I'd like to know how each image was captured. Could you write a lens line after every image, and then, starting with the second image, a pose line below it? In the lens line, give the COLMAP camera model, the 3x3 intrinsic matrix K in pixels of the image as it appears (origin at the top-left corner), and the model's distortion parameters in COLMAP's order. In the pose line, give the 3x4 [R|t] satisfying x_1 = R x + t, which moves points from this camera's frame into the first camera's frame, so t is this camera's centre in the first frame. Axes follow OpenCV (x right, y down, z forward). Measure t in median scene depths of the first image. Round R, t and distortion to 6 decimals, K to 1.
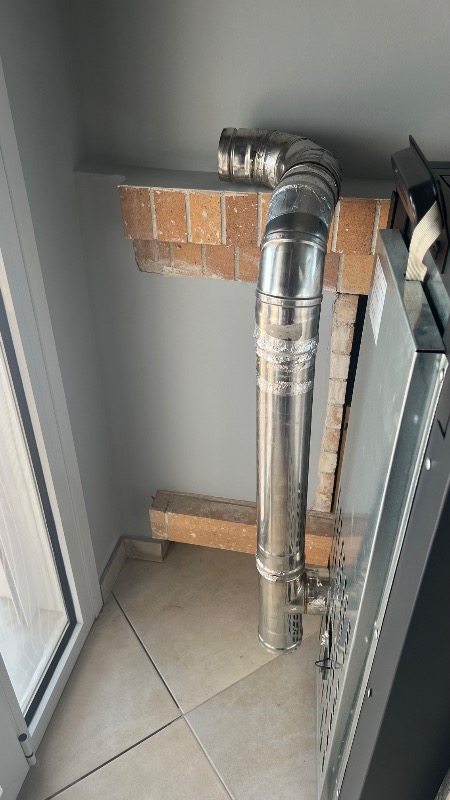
lens RADIAL K [[614.2, 0, 219.2], [0, 614.2, 398.5], [0, 0, 1]] dist [0.093475, -0.124644]
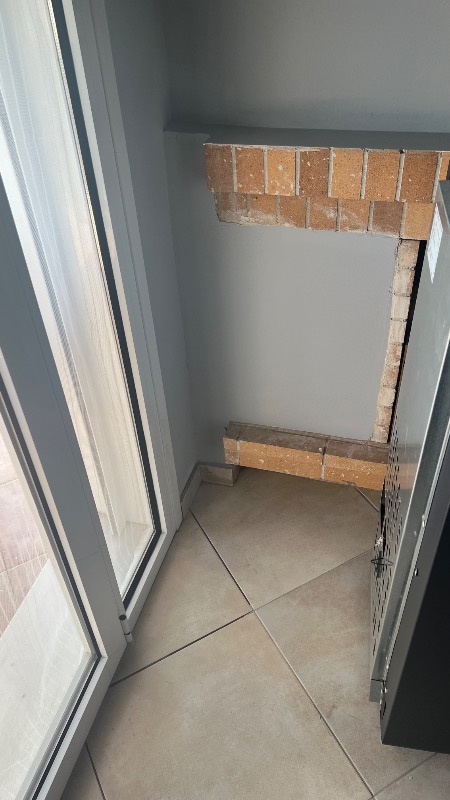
lens RADIAL K [[612.2, 0, 225.0], [0, 612.2, 400.0], [0, 0, 1]] dist [0.082175, -0.122095]
pose [[0.996529, 0.012187, -0.082354, -0.023333], [-0.005641, 0.996838, 0.079257, 0.027959], [0.083059, -0.078517, 0.993447, -0.132105]]
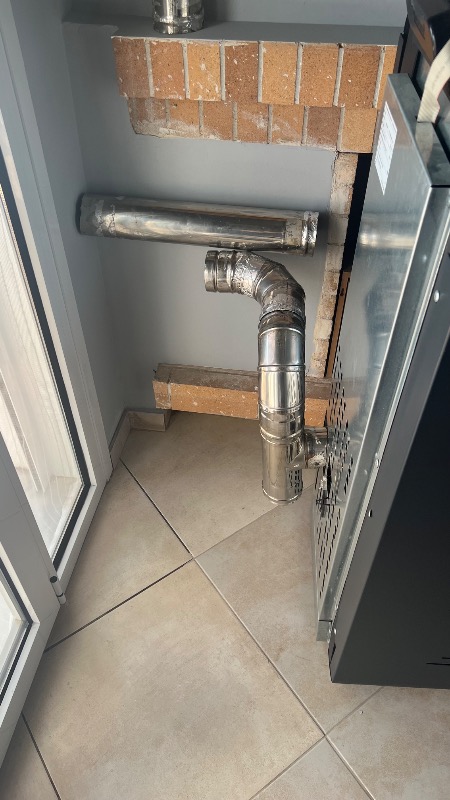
lens RADIAL K [[614.2, 0, 219.2], [0, 614.2, 398.5], [0, 0, 1]] dist [0.093475, -0.124644]
pose [[0.998978, -0.033816, 0.029977, -0.040030], [0.028100, 0.984350, 0.173969, 0.038508], [-0.035391, -0.172949, 0.984295, -0.045388]]
